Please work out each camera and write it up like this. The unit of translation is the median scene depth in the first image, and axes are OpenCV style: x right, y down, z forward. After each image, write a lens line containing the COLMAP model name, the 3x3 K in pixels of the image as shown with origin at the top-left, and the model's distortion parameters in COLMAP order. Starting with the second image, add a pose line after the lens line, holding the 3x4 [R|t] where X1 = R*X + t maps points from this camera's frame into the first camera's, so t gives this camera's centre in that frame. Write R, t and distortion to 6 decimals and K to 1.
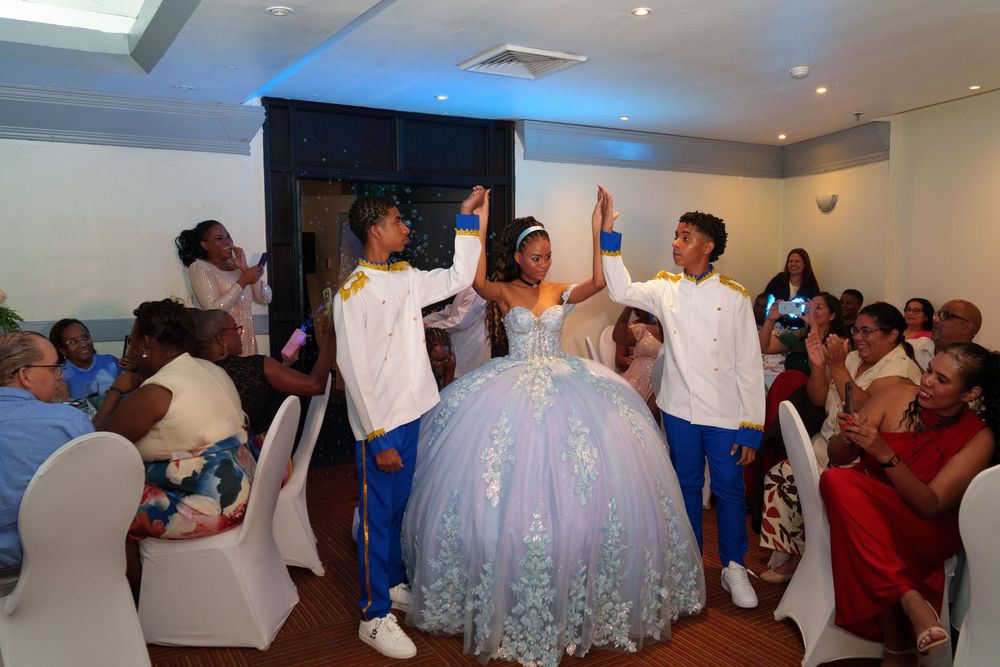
lens RADIAL K [[769.1, 0, 500.0], [0, 769.1, 333.5], [0, 0, 1]] dist [0.004389, 0.000950]
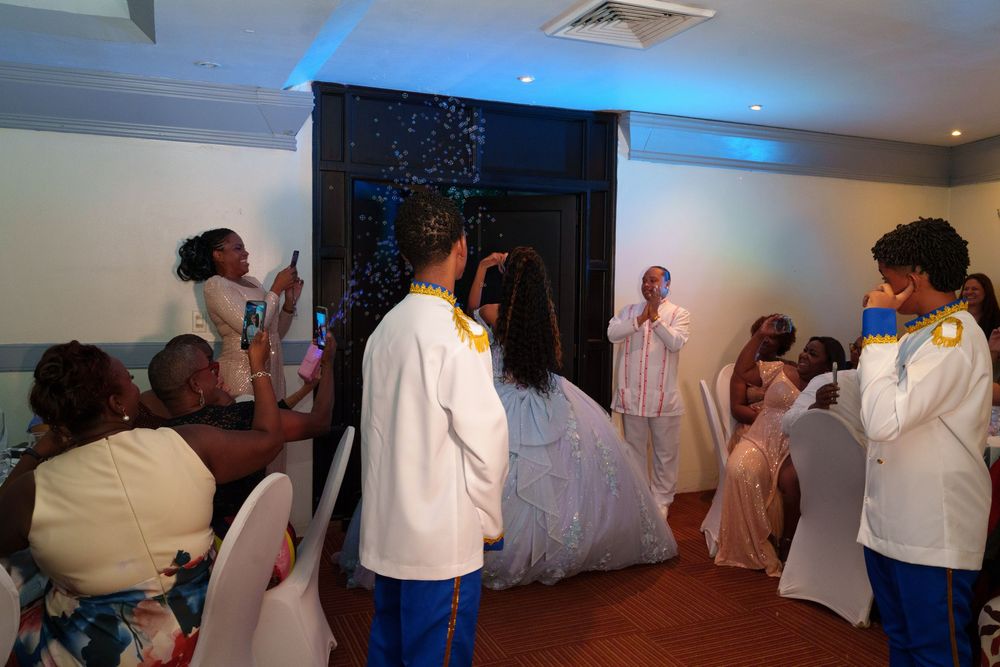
lens RADIAL K [[769.1, 0, 500.0], [0, 769.1, 333.5], [0, 0, 1]] dist [0.004389, 0.000950]
pose [[0.990396, 0.028258, -0.135339, 0.014246], [-0.031288, 0.999304, -0.020316, -0.022324], [0.134671, 0.024355, 0.990591, 0.204041]]
